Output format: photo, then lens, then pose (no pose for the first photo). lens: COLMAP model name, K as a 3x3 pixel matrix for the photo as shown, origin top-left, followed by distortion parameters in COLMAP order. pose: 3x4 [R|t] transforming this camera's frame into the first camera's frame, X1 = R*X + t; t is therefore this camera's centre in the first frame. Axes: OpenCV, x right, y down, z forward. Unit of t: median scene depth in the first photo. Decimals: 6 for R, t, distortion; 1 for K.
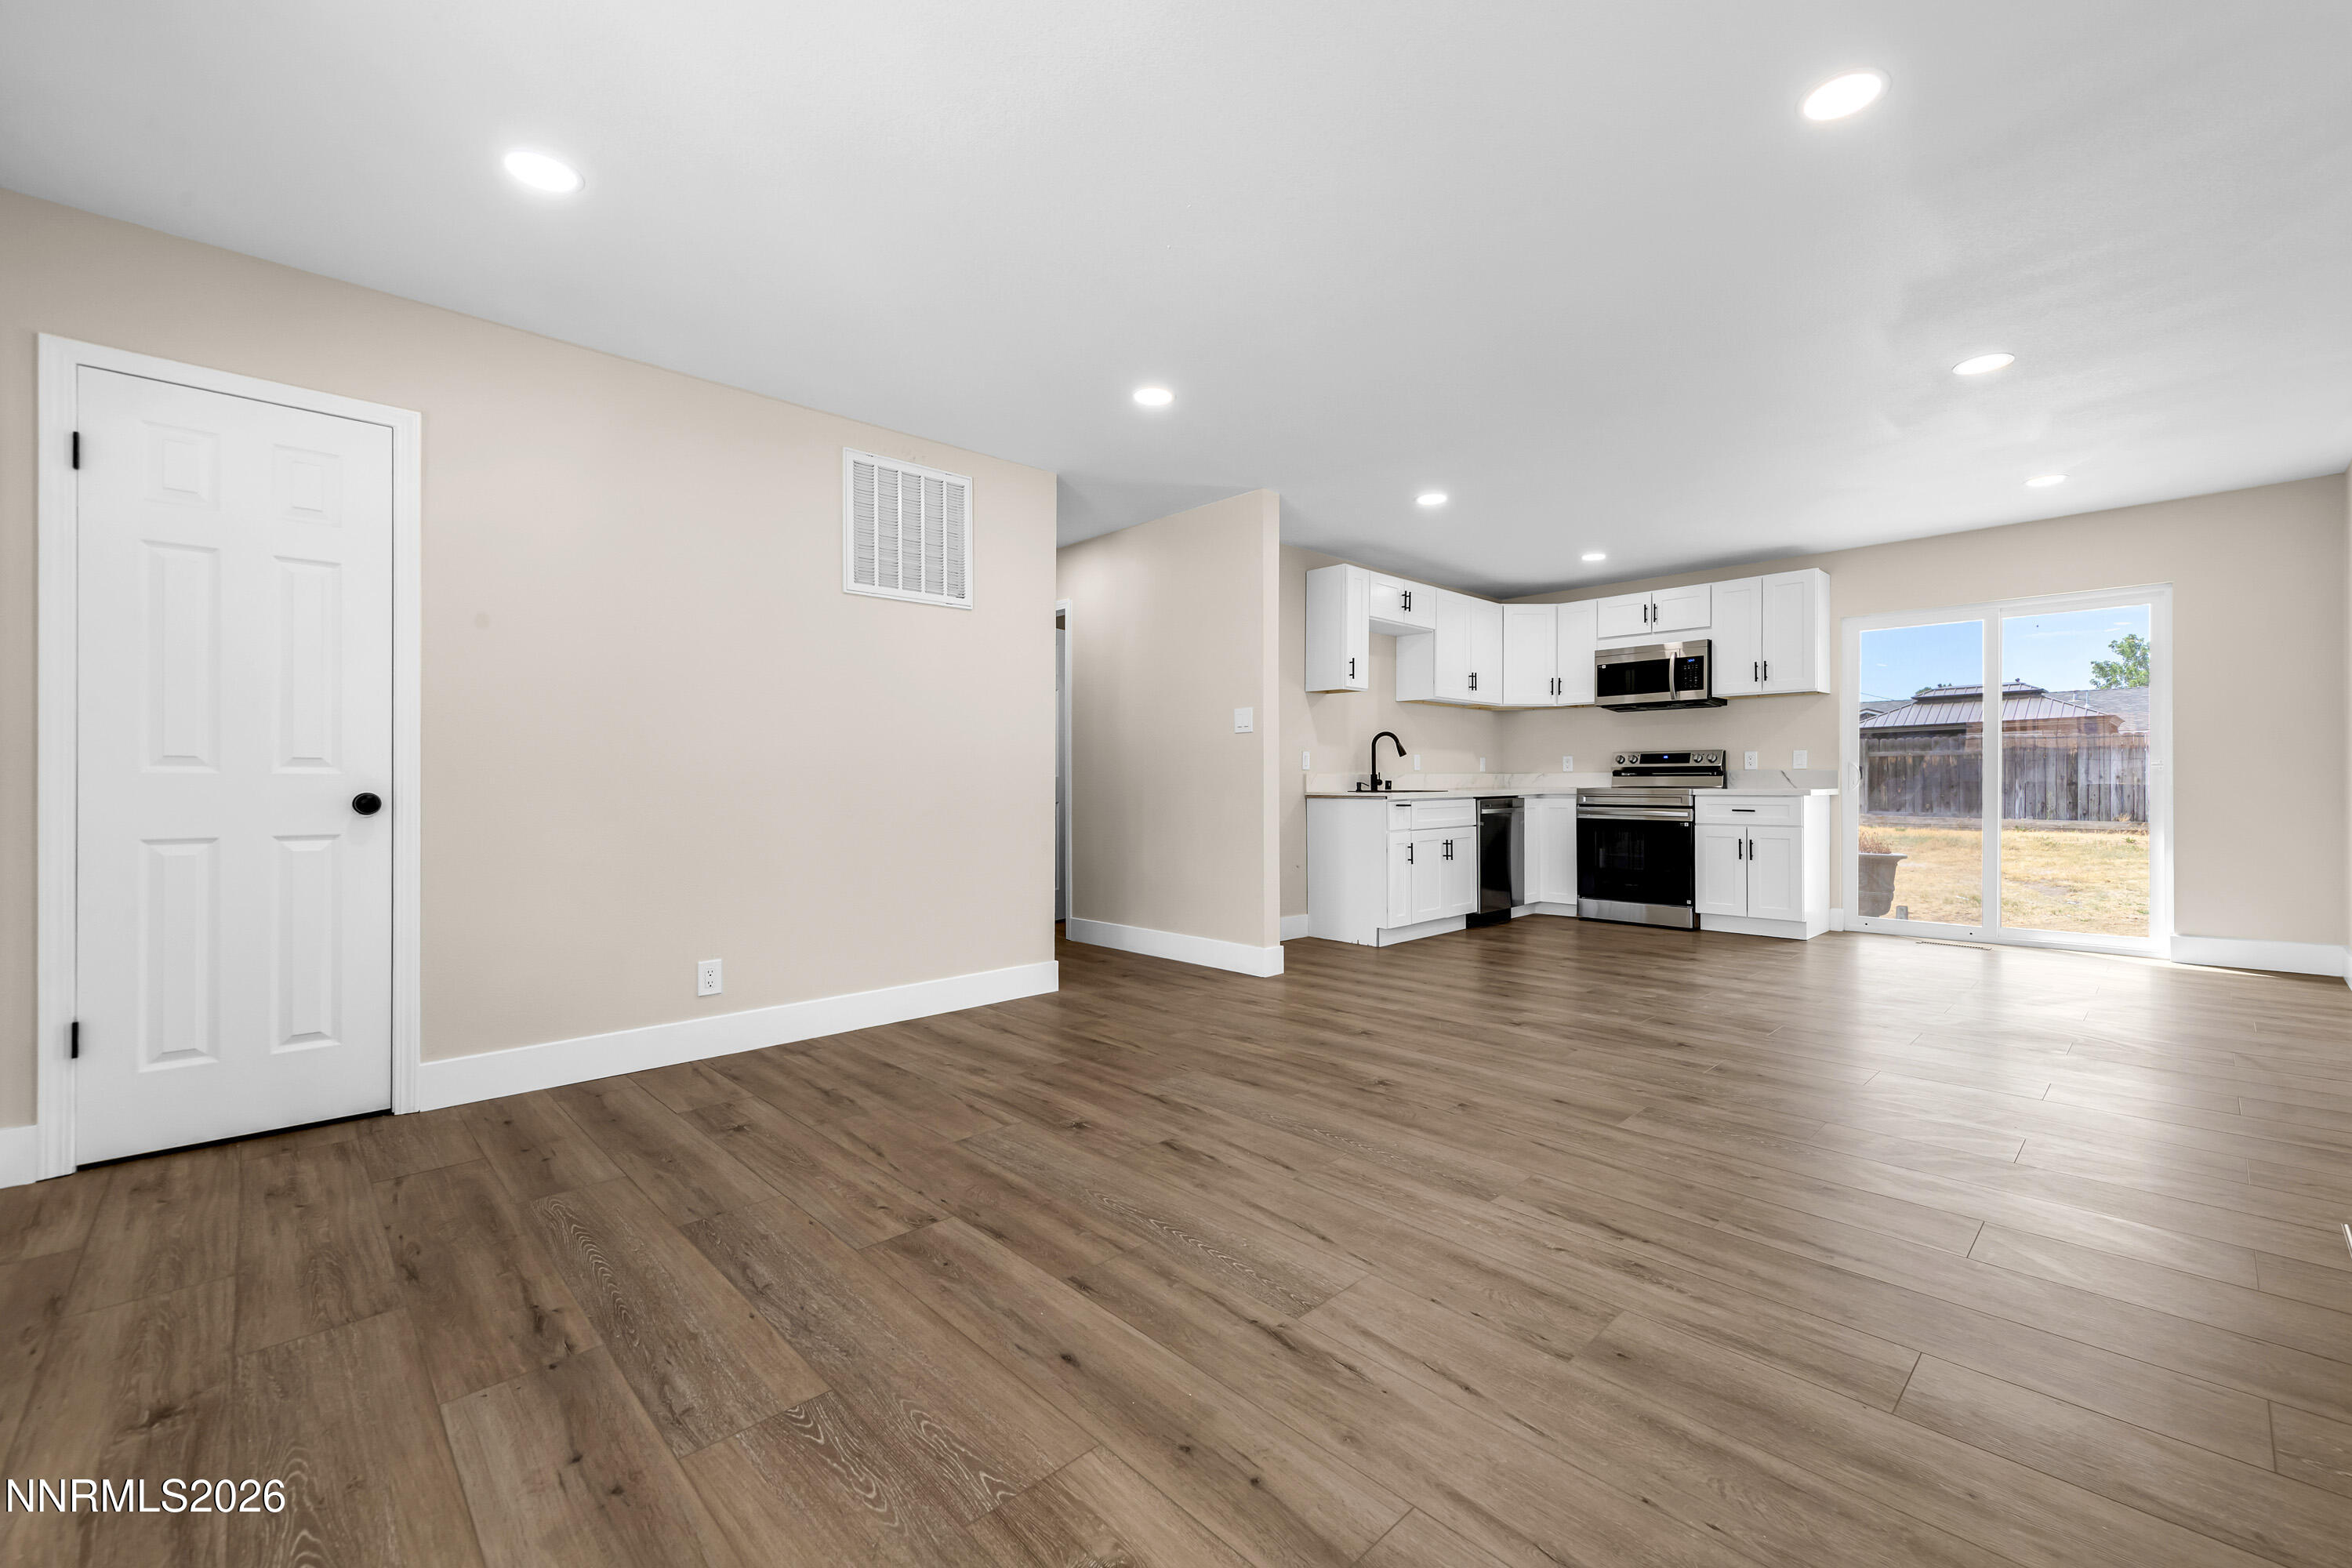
lens RADIAL K [[966.8, 0, 1199.6], [0, 966.8, 780.2], [0, 0, 1]] dist [0.002072, 0.000082]
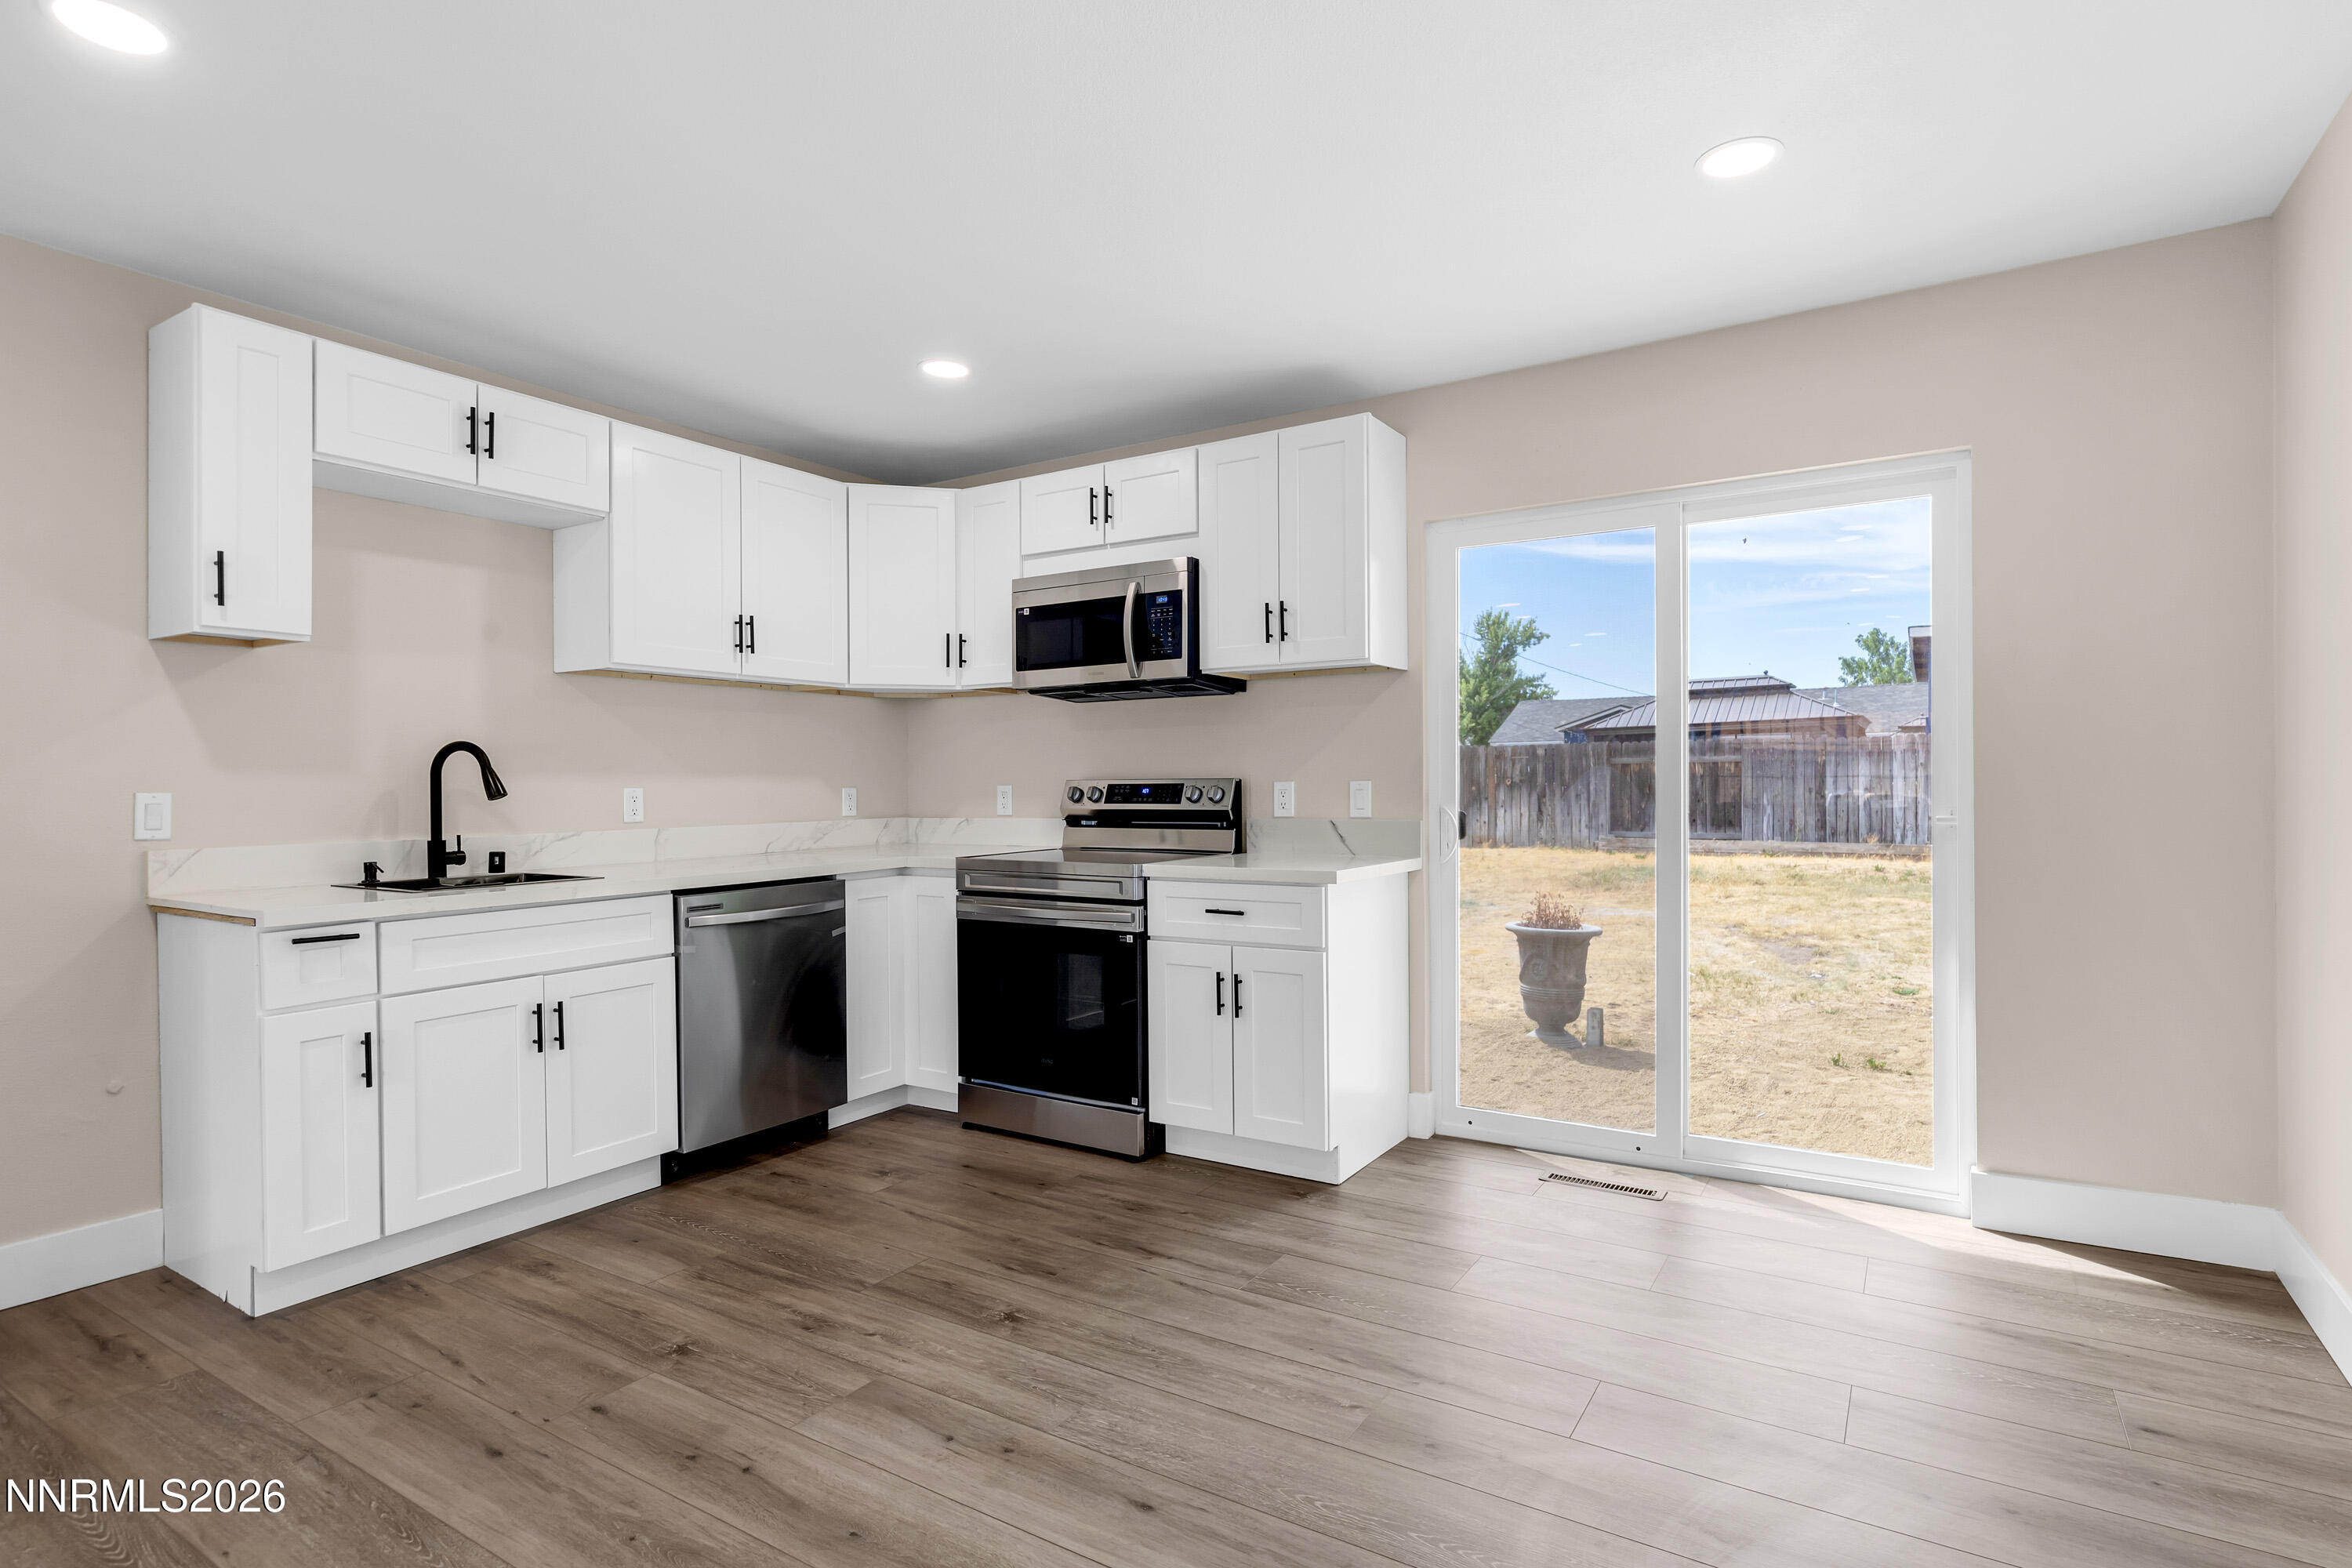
lens RADIAL K [[1165.6, 0, 1211.1], [0, 1165.6, 788.7], [0, 0, 1]] dist [0.003360, 0.000025]
pose [[0.969016, -0.006774, 0.246904, 0.401586], [0.006006, 0.999975, 0.003861, -0.030403], [-0.246924, -0.002258, 0.969032, 0.433563]]
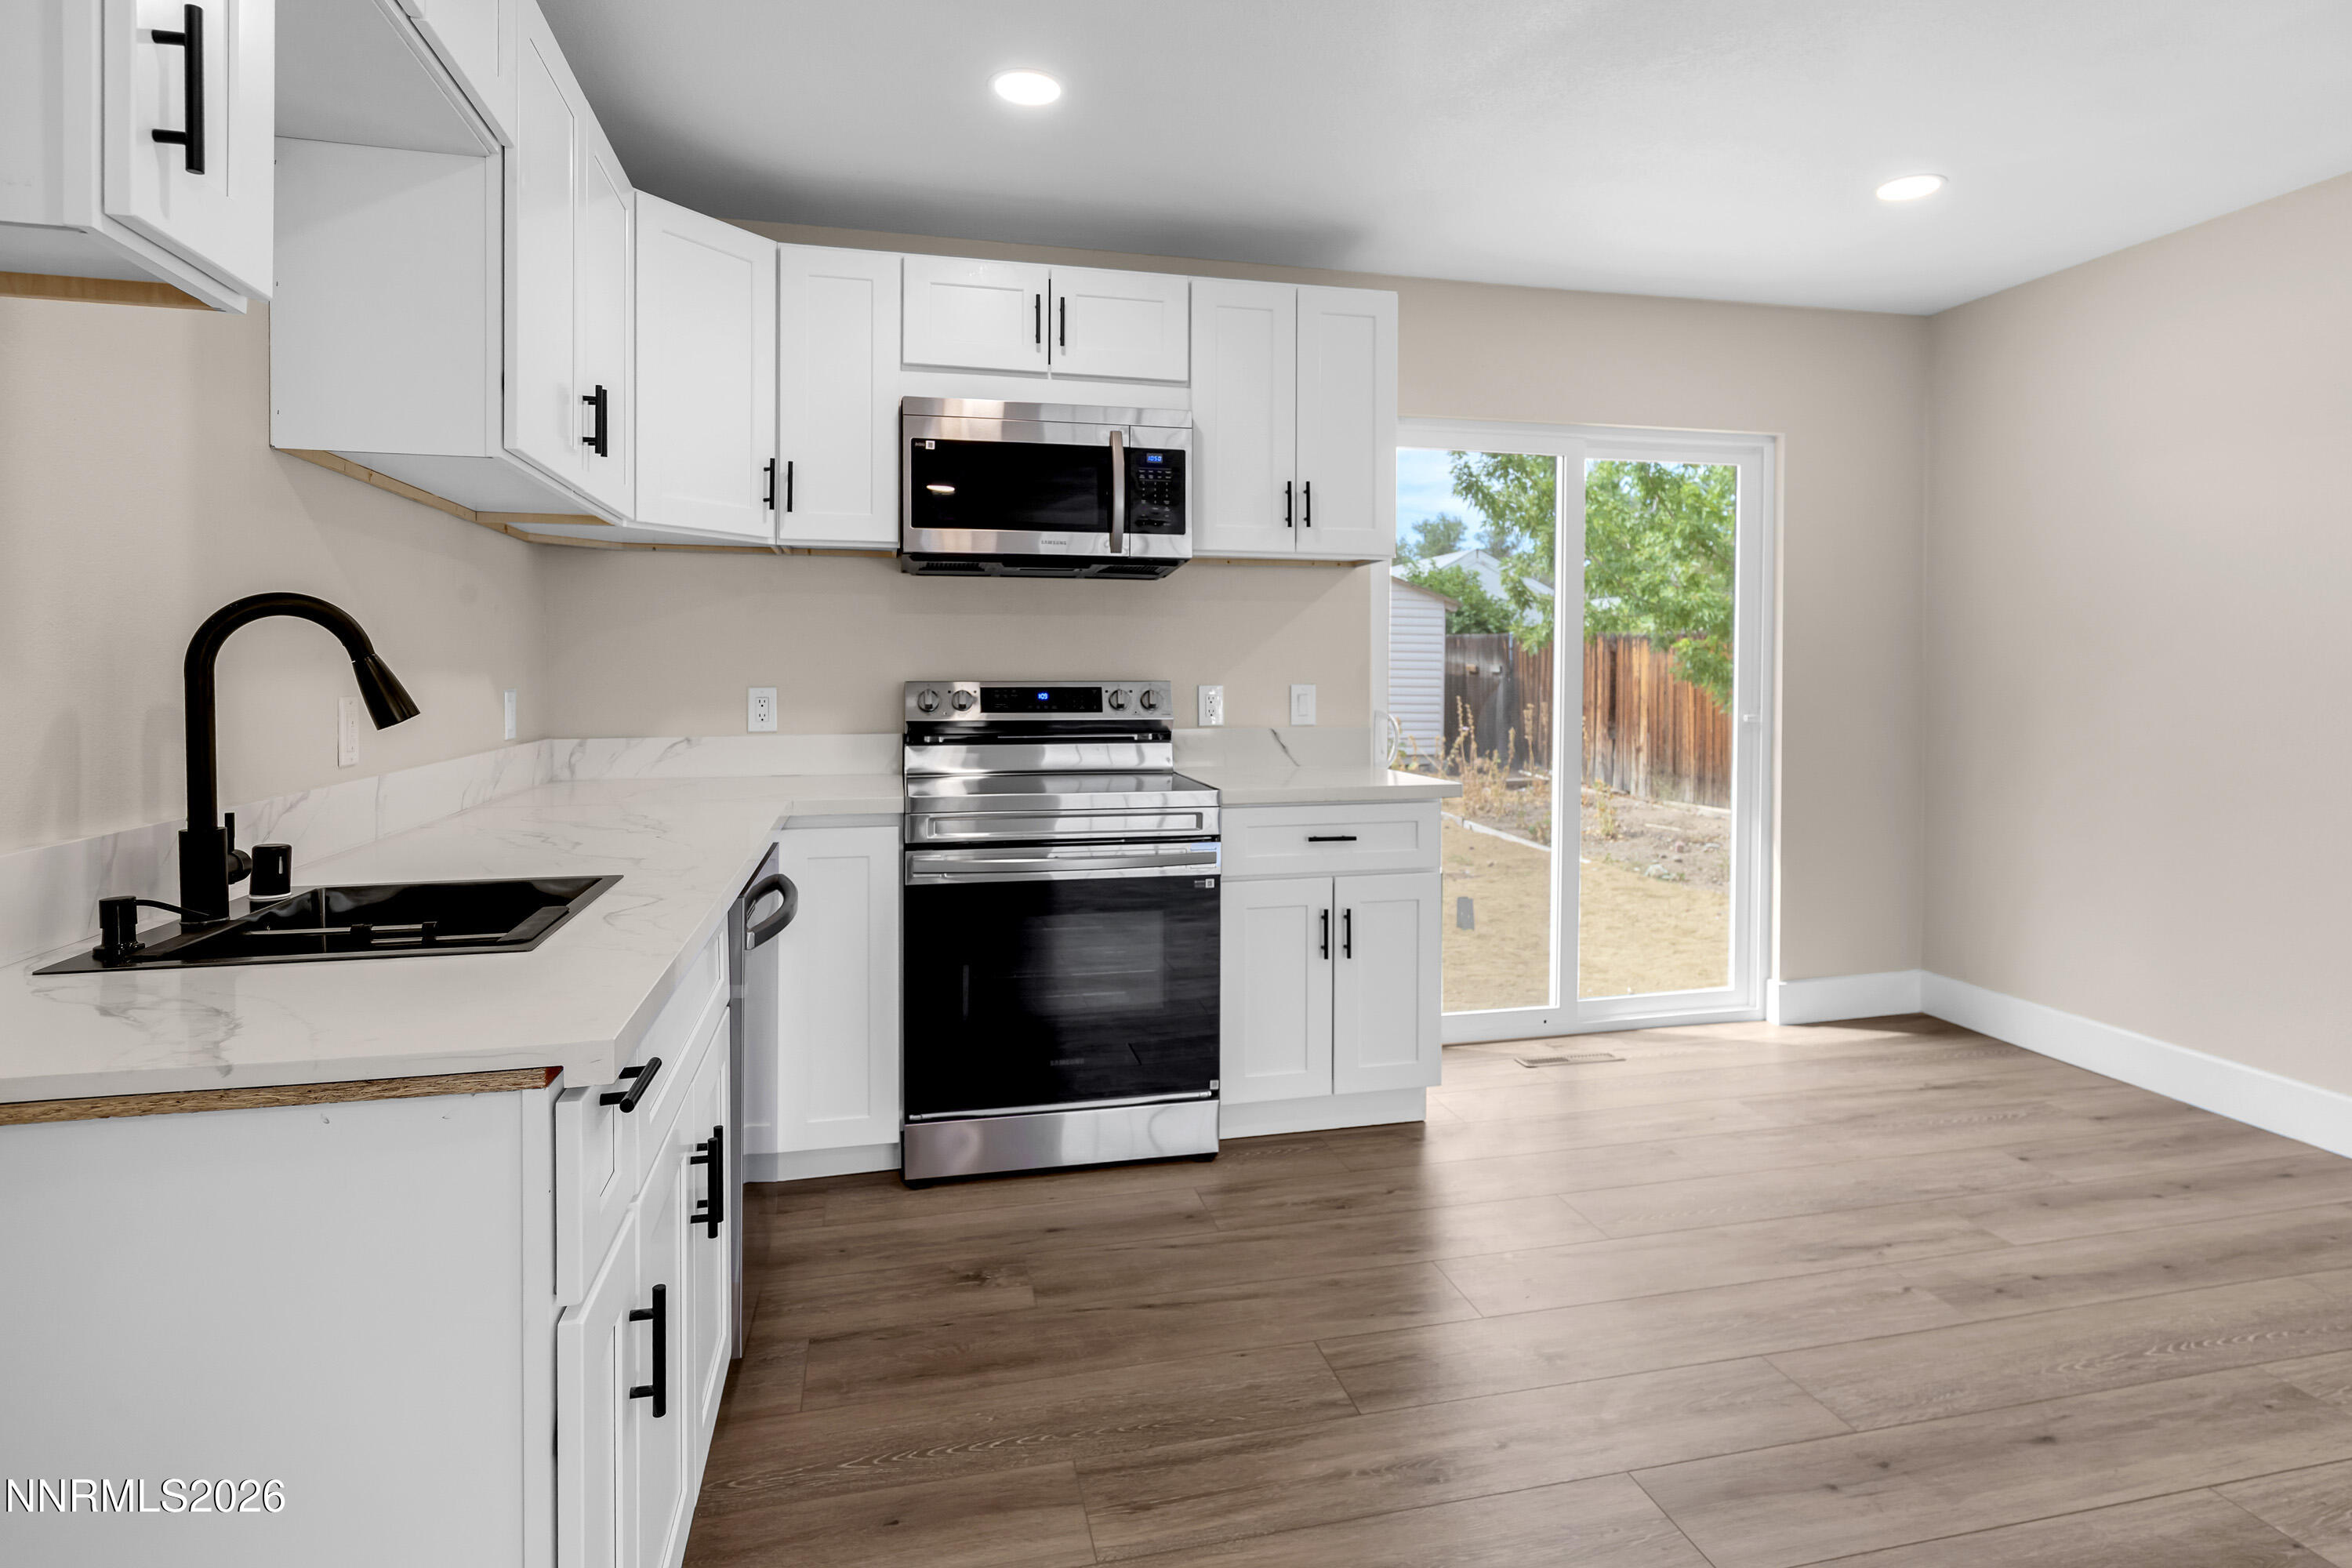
lens RADIAL K [[1236.3, 0, 1202.6], [0, 1236.3, 695.0], [0, 0, 1]] dist [0.002736, 0.000461]
pose [[0.502684, -0.012506, 0.864380, 0.081364], [-0.002725, 0.999867, 0.016051, -0.036541], [-0.864466, -0.010424, 0.502584, 0.759451]]
